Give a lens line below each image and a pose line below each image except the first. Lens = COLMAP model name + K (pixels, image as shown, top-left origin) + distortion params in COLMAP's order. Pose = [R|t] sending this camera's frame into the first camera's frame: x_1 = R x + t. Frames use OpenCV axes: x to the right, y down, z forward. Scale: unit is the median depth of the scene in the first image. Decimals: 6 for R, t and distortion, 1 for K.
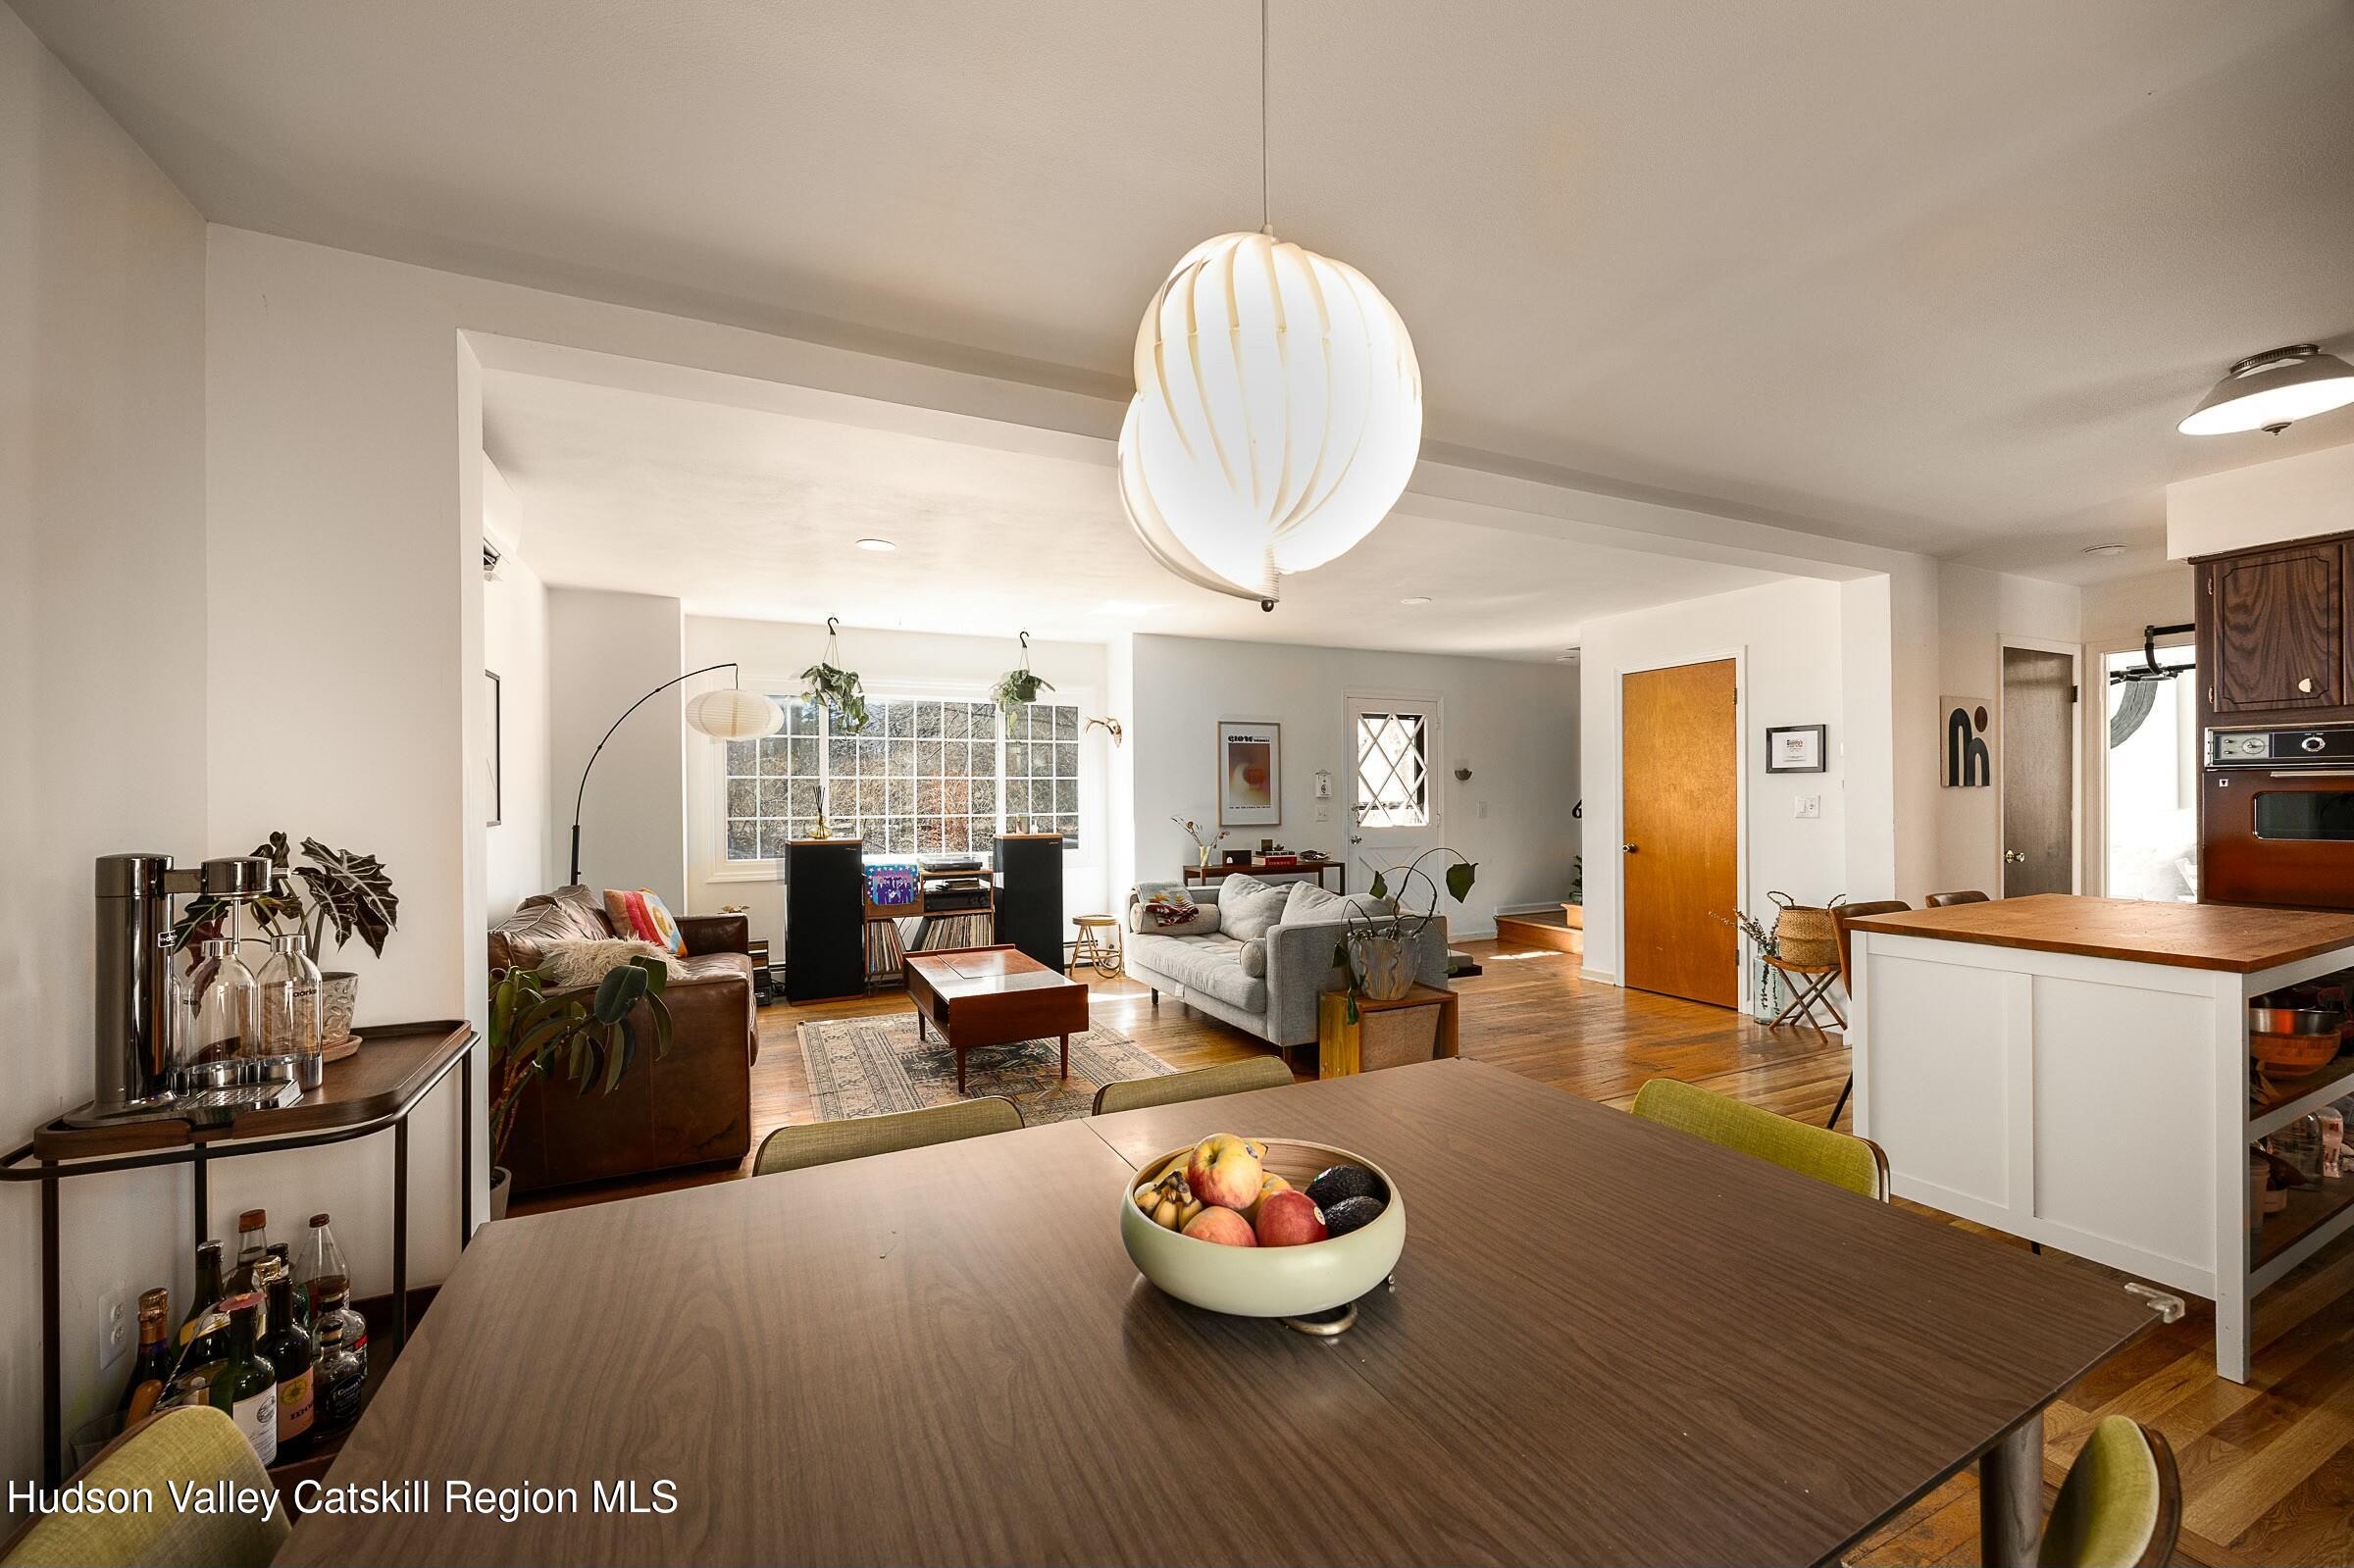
lens RADIAL K [[941.4, 0, 1183.0], [0, 941.4, 795.6], [0, 0, 1]] dist [0.000379, 0.000010]
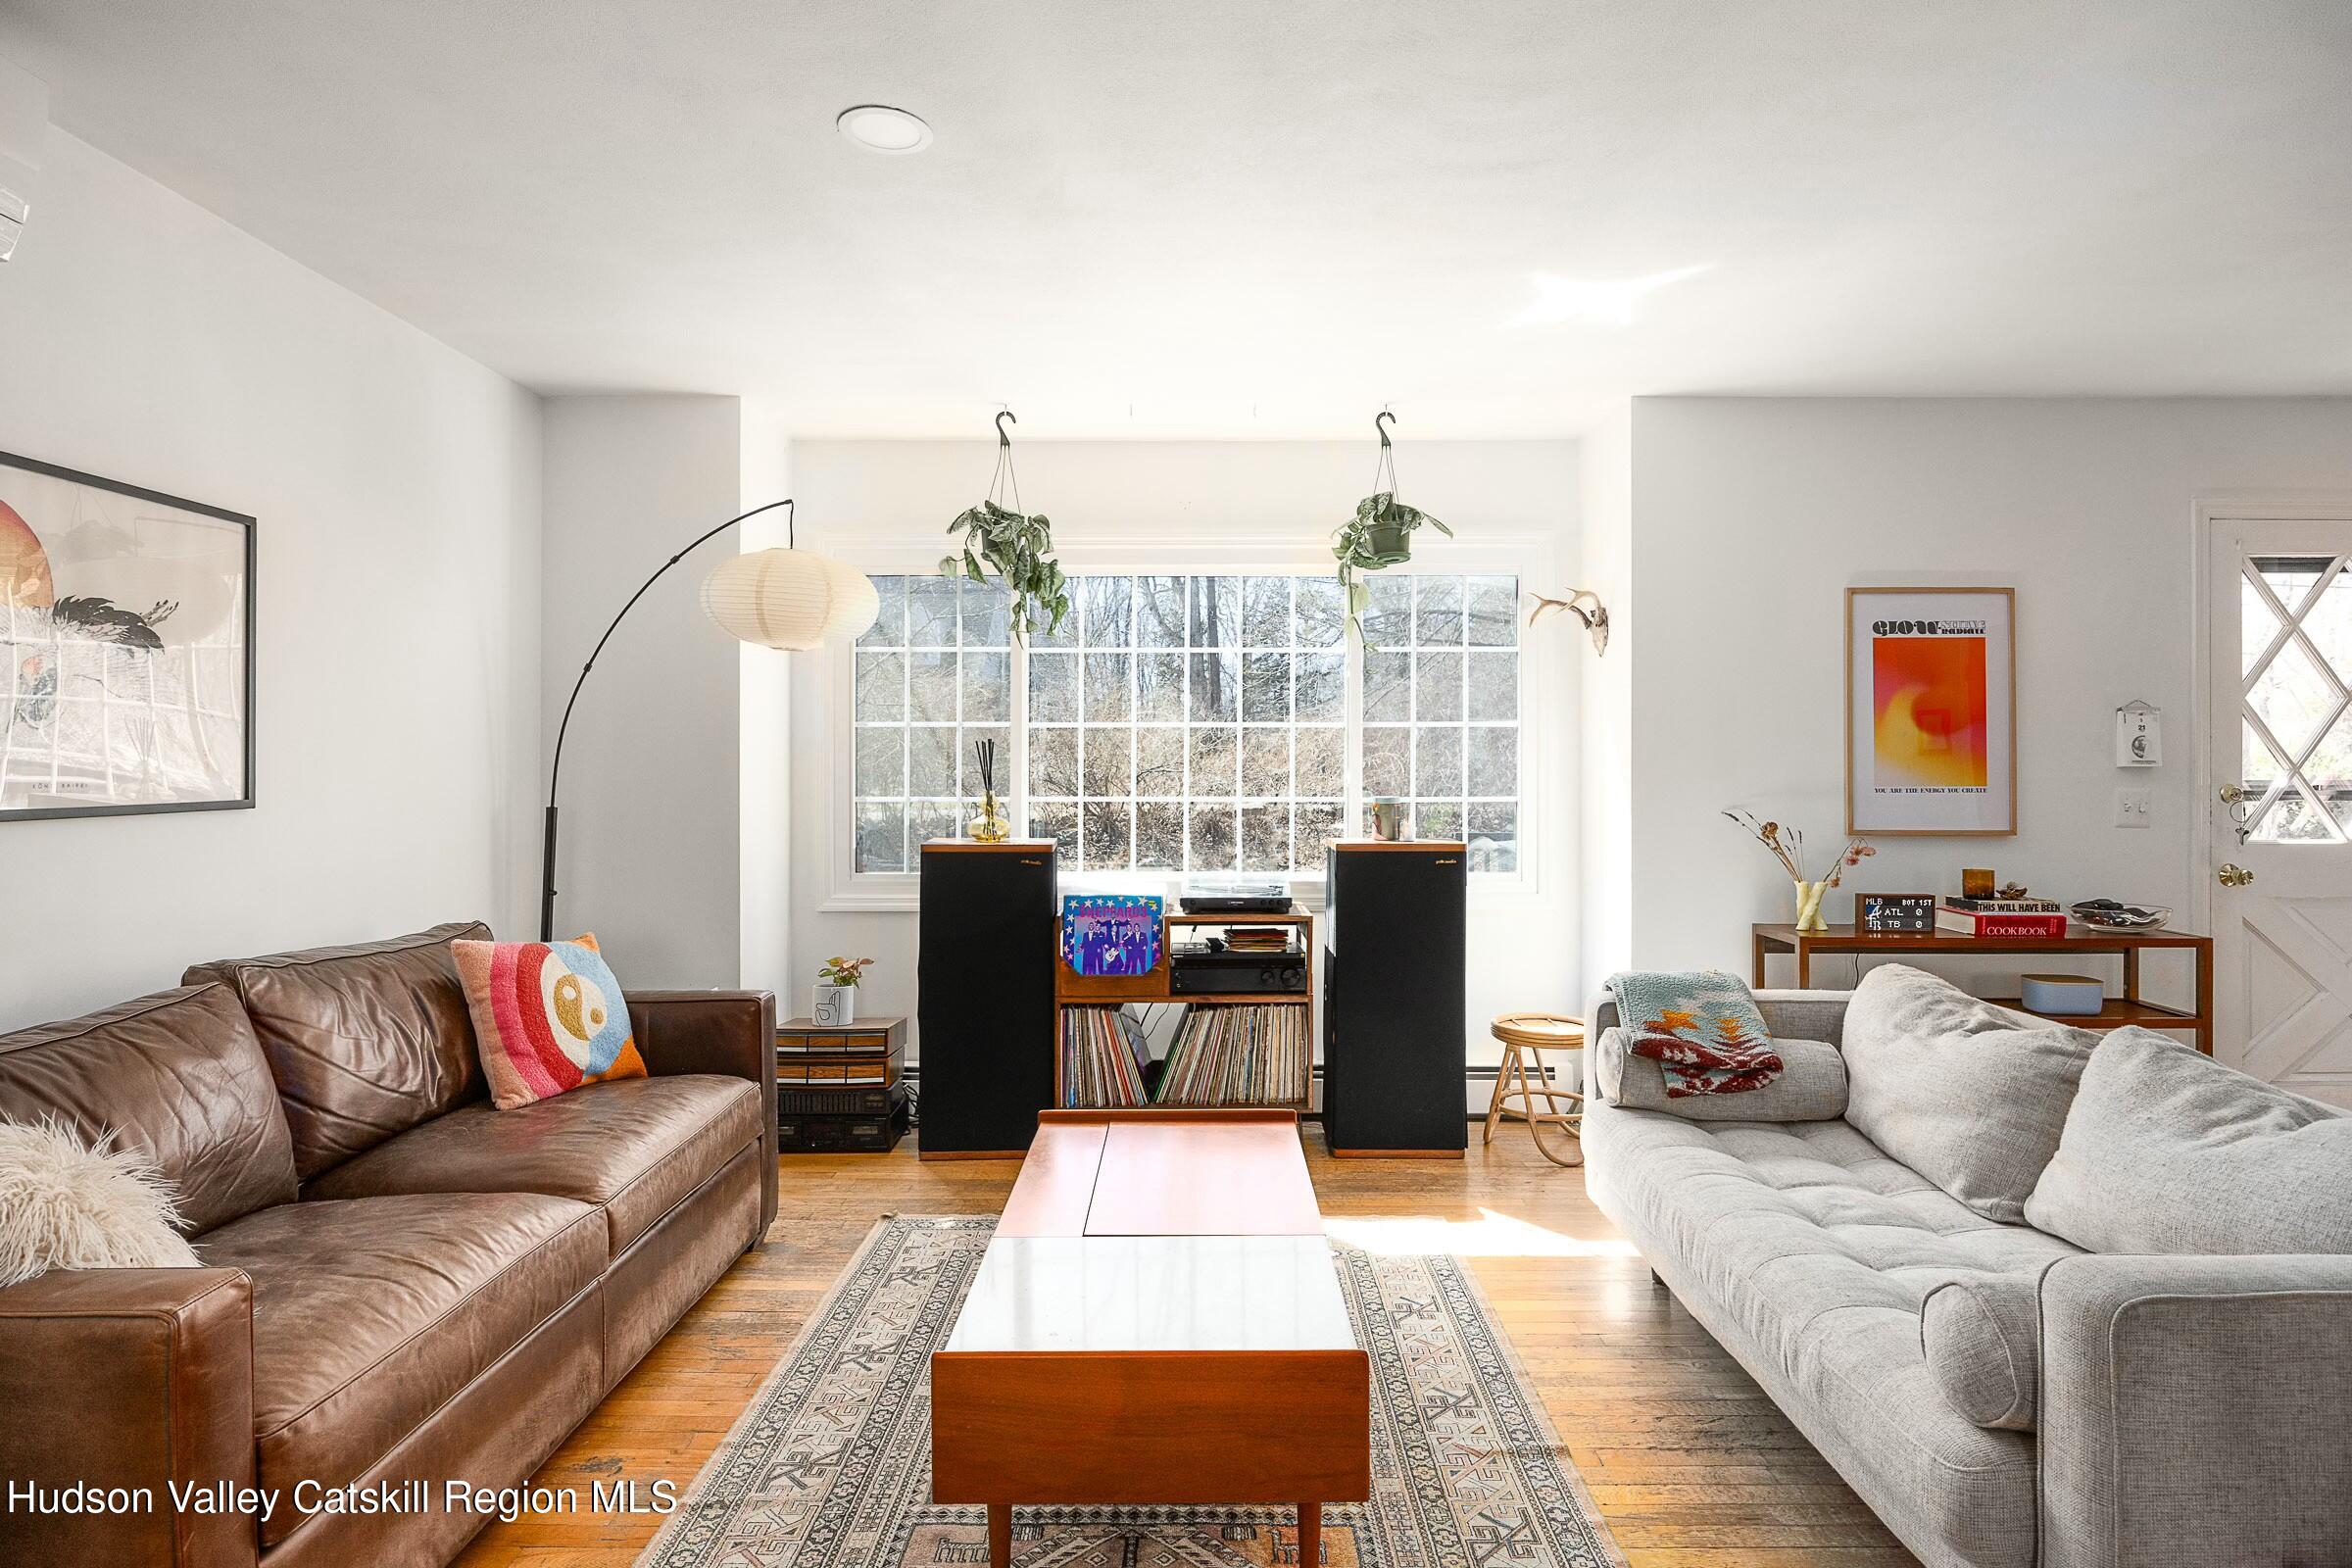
lens RADIAL K [[1257.2, 0, 1180.5], [0, 1257.2, 770.2], [0, 0, 1]] dist [-0.004897, -0.002307]
pose [[0.900116, 0.008116, -0.435575, 0.015249], [-0.005865, 0.999962, 0.006513, 0.002106], [0.435611, -0.003308, 0.900129, 0.386775]]
